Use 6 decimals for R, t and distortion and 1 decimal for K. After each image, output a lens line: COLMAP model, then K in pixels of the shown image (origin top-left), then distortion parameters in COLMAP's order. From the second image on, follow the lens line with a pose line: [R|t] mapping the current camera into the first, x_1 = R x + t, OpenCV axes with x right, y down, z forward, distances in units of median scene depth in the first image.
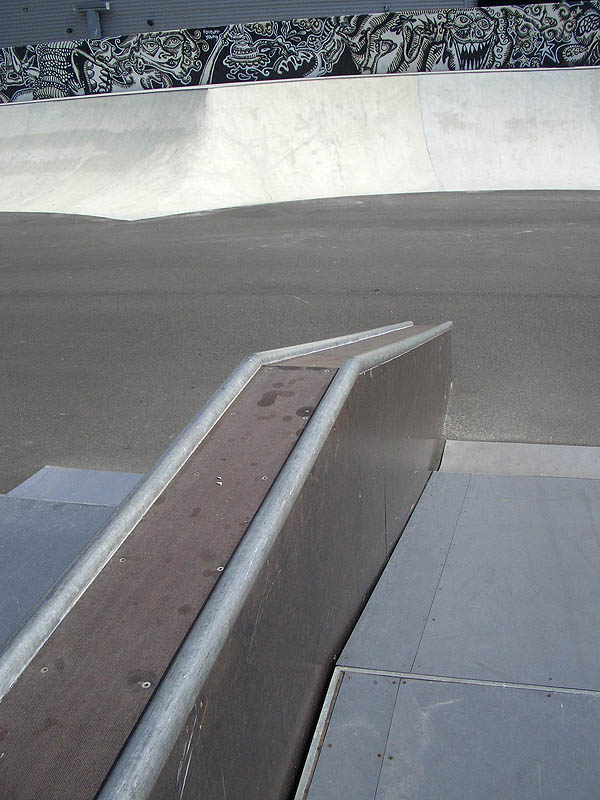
lens RADIAL K [[855.8, 0, 308.2], [0, 855.8, 406.6], [0, 0, 1]] dist [-0.123810, 0.000000]
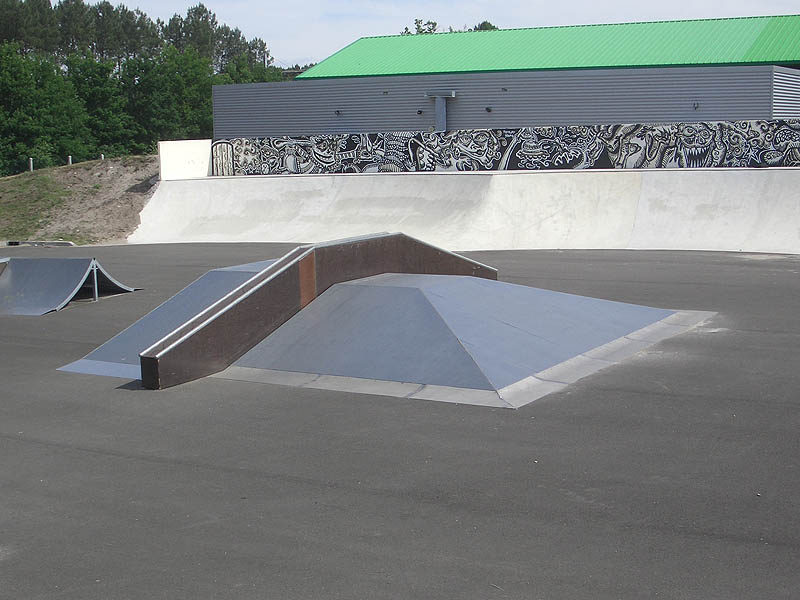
lens RADIAL K [[1199.6, 0, 401.0], [0, 1199.6, 302.6], [0, 0, 1]] dist [-0.108622, 0.000000]
pose [[0.953200, 0.071658, -0.293727, 0.310286], [-0.137605, 0.967876, -0.210431, 0.255005], [0.269212, 0.241001, 0.932440, -0.803034]]
